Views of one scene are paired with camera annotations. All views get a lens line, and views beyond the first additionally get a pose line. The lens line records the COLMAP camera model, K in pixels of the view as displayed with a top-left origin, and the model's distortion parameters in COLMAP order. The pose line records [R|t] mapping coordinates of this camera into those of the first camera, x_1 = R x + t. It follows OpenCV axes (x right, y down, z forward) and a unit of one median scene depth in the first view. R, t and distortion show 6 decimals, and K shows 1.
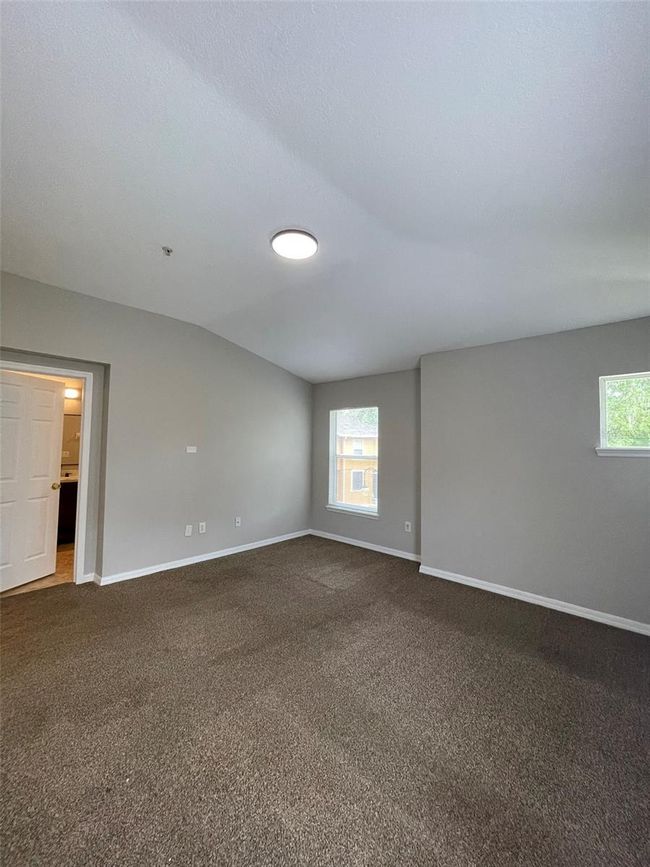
lens RADIAL K [[348.3, 0, 325.9], [0, 348.3, 431.5], [0, 0, 1]] dist [-0.001430, -0.000491]
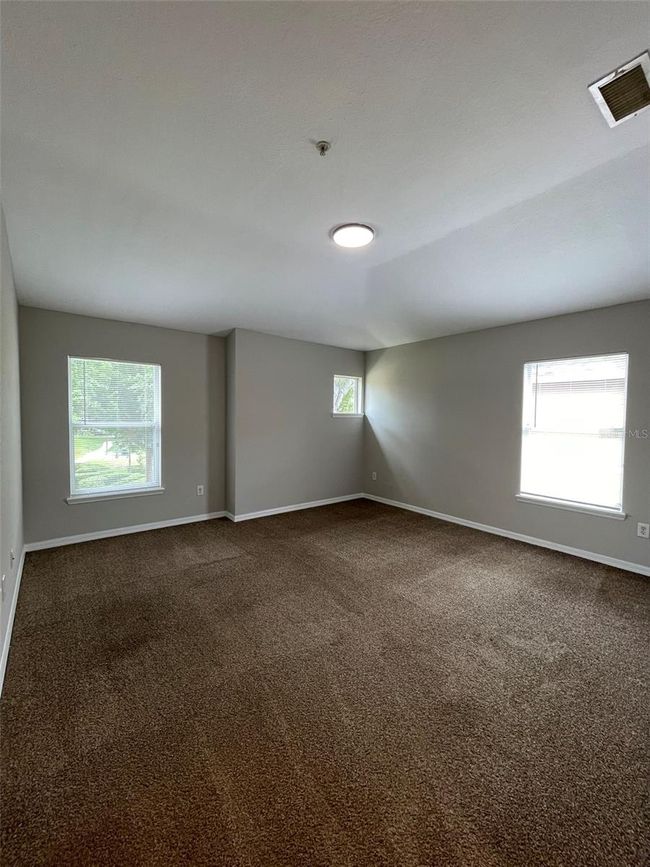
lens RADIAL K [[348.3, 0, 324.9], [0, 348.3, 432.1], [0, 0, 1]] dist [-0.001430, -0.000491]
pose [[0.153893, -0.060830, 0.986213, -0.834452], [-0.052322, 0.996201, 0.069611, 0.015846], [-0.986701, -0.062313, 0.150125, 0.586898]]
